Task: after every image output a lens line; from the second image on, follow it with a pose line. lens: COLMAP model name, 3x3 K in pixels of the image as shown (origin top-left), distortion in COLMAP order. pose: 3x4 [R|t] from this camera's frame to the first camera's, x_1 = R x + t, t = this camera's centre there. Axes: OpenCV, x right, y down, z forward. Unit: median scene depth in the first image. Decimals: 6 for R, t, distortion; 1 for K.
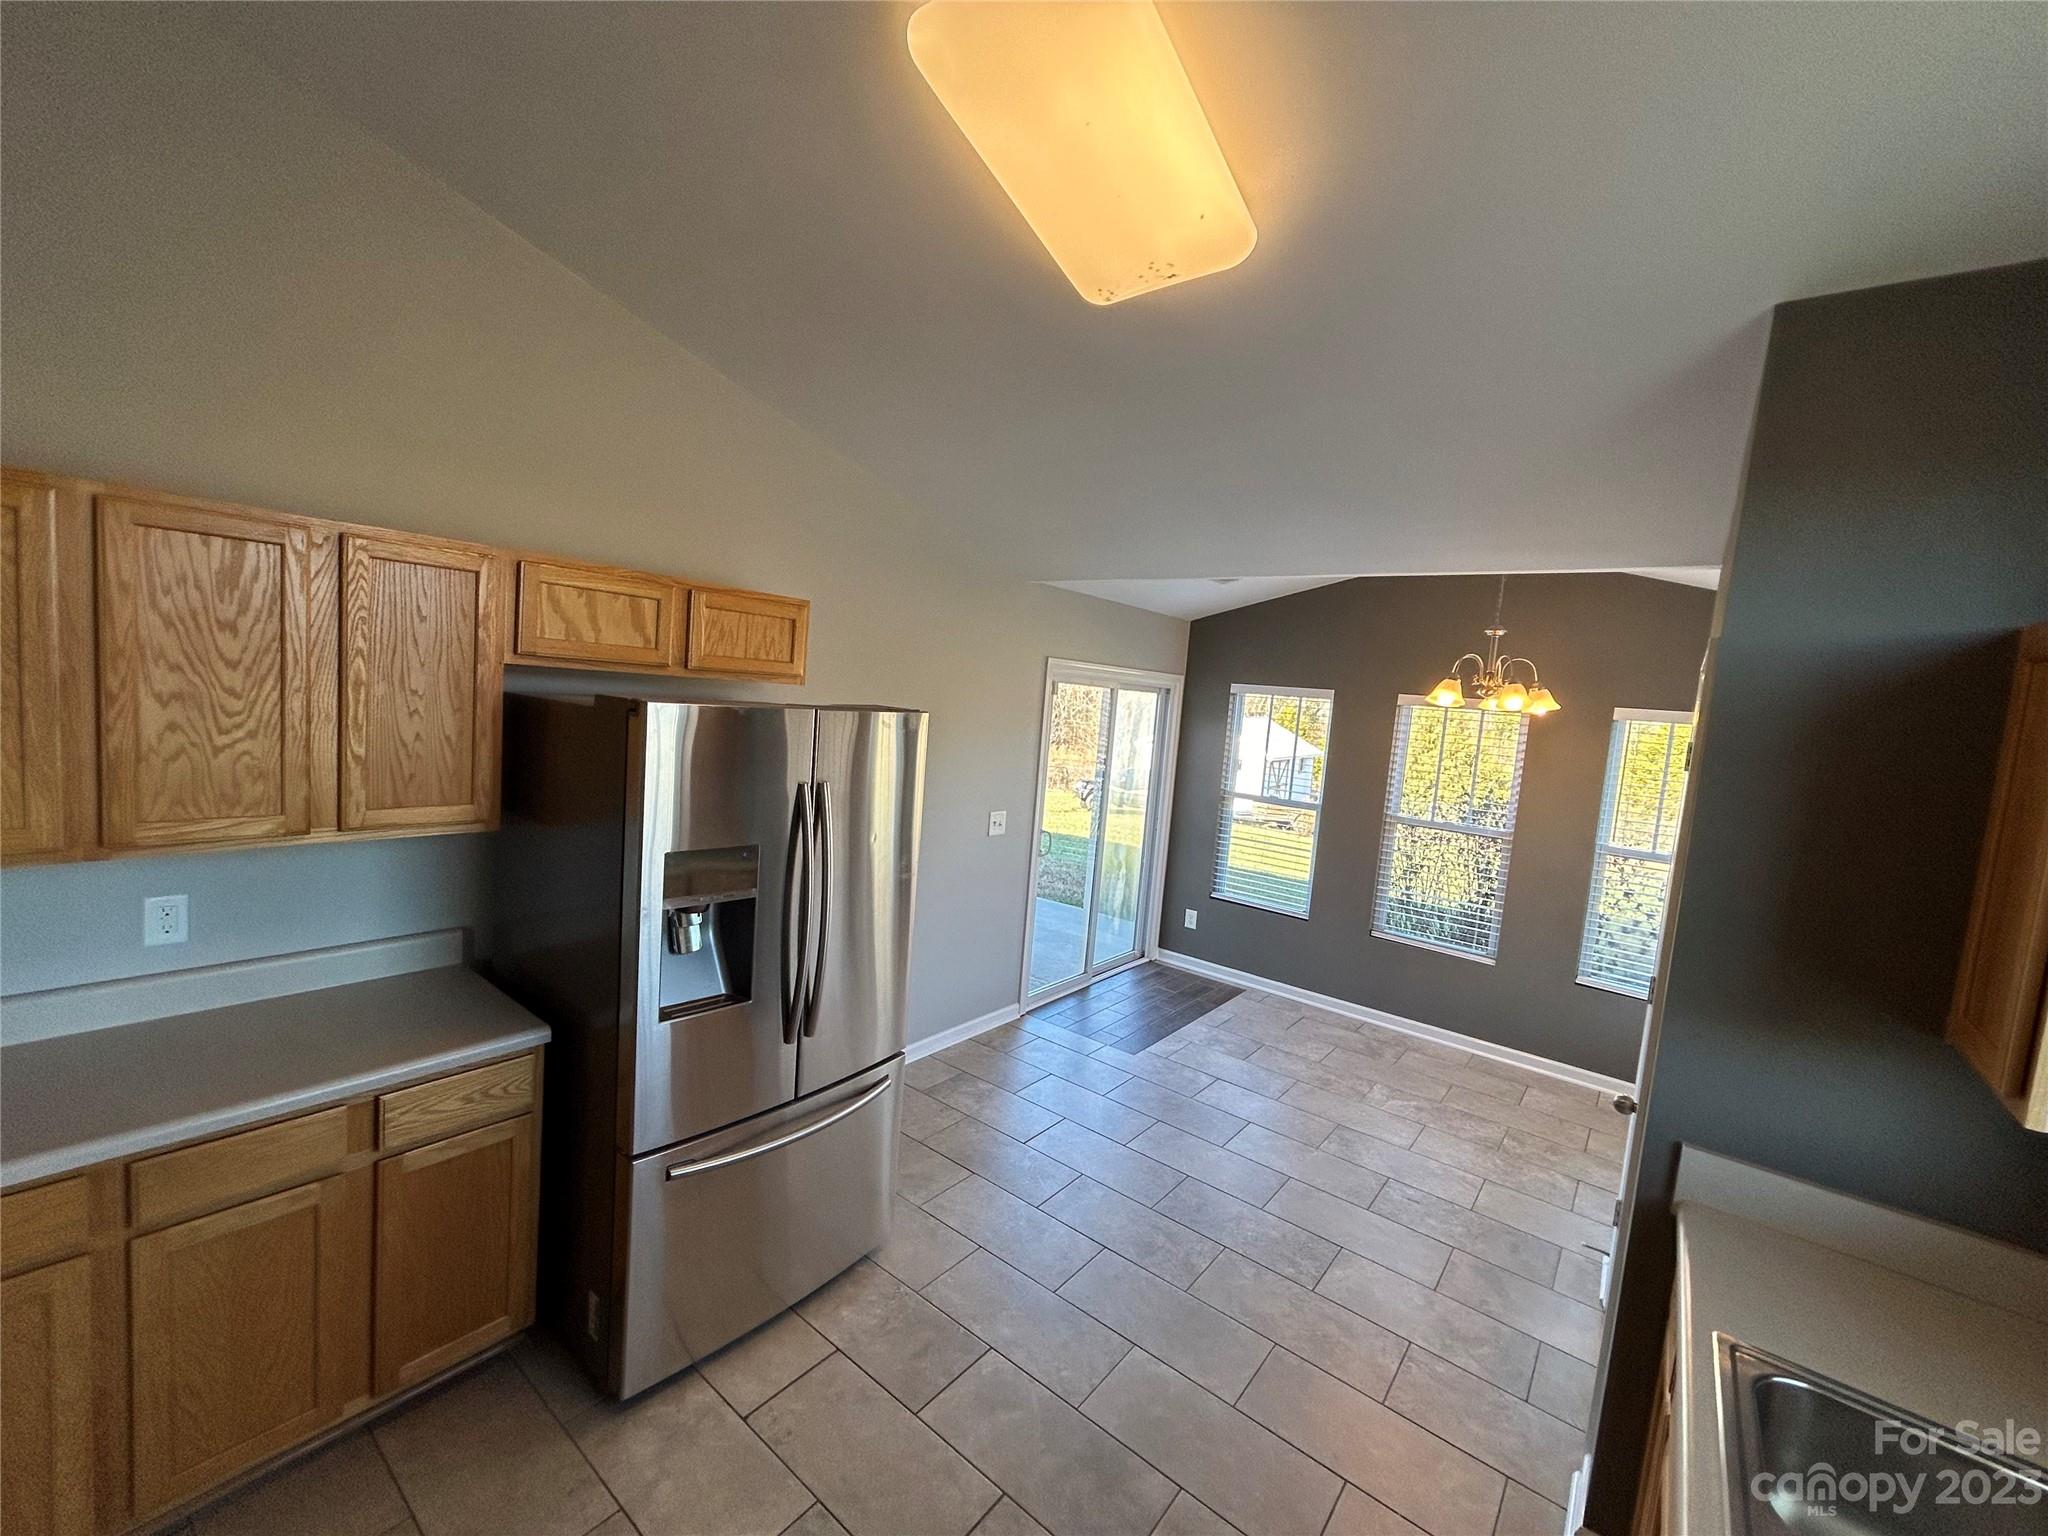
lens RADIAL K [[830.6, 0, 1019.6], [0, 830.6, 765.7], [0, 0, 1]] dist [-0.001378, 0.000548]
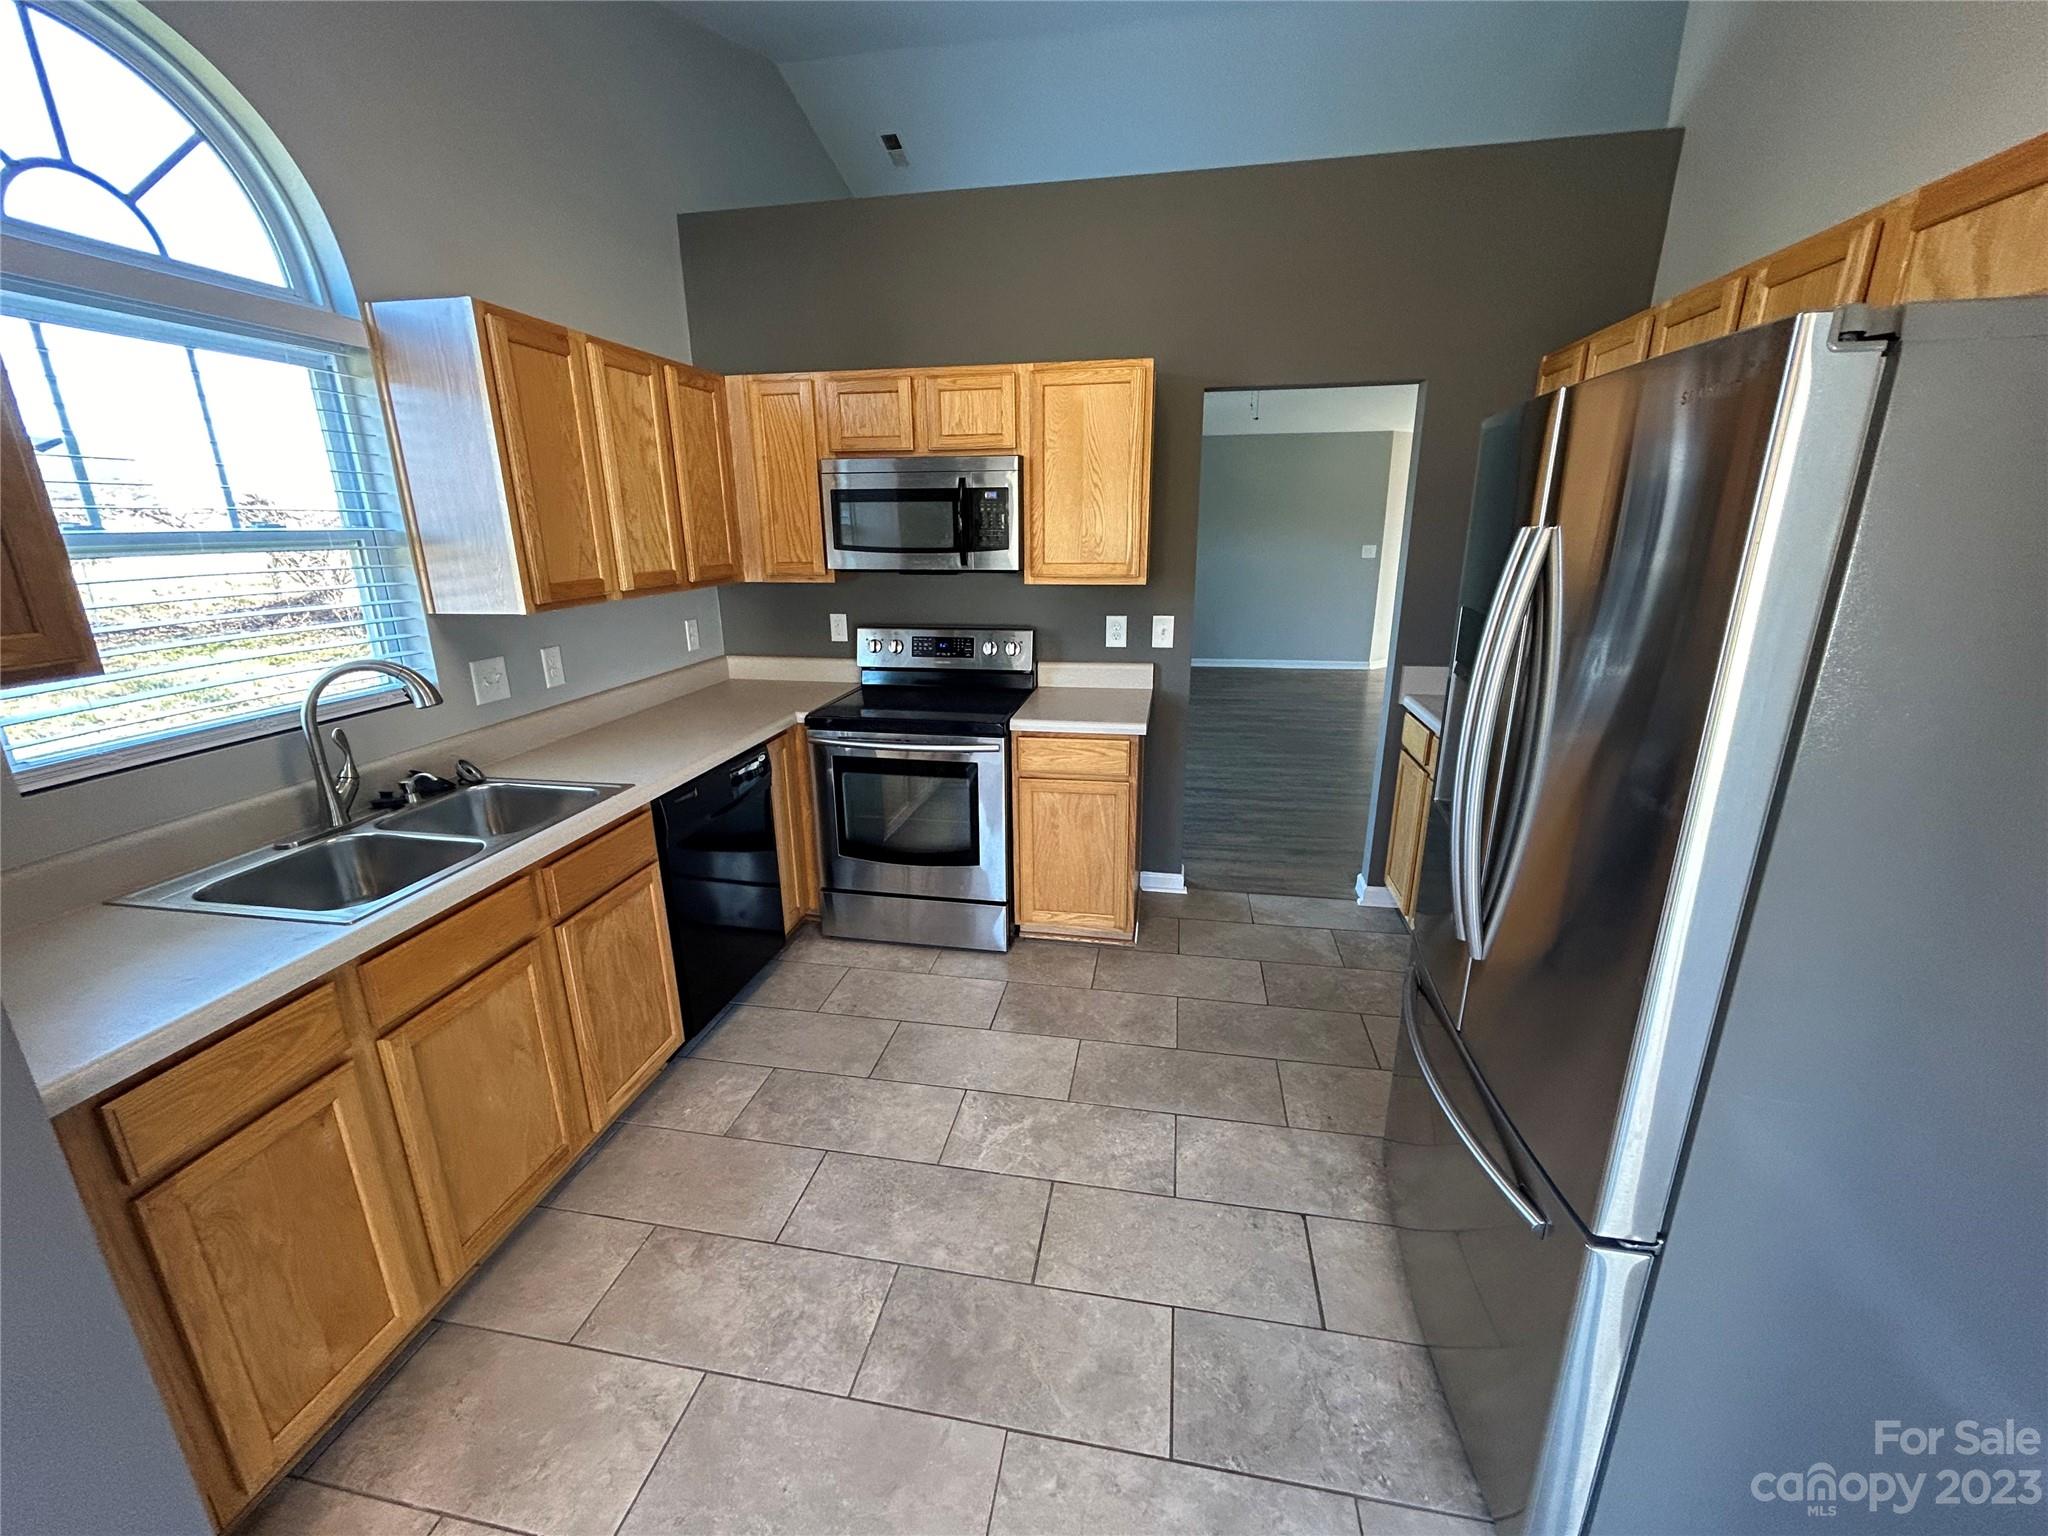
lens RADIAL K [[830.6, 0, 1019.6], [0, 830.6, 765.7], [0, 0, 1]] dist [-0.001378, 0.000548]
pose [[-0.880639, 0.063370, -0.469531, 0.352956], [-0.104644, 0.940525, 0.323206, 0.027805], [0.462087, 0.333762, -0.821632, 1.398566]]
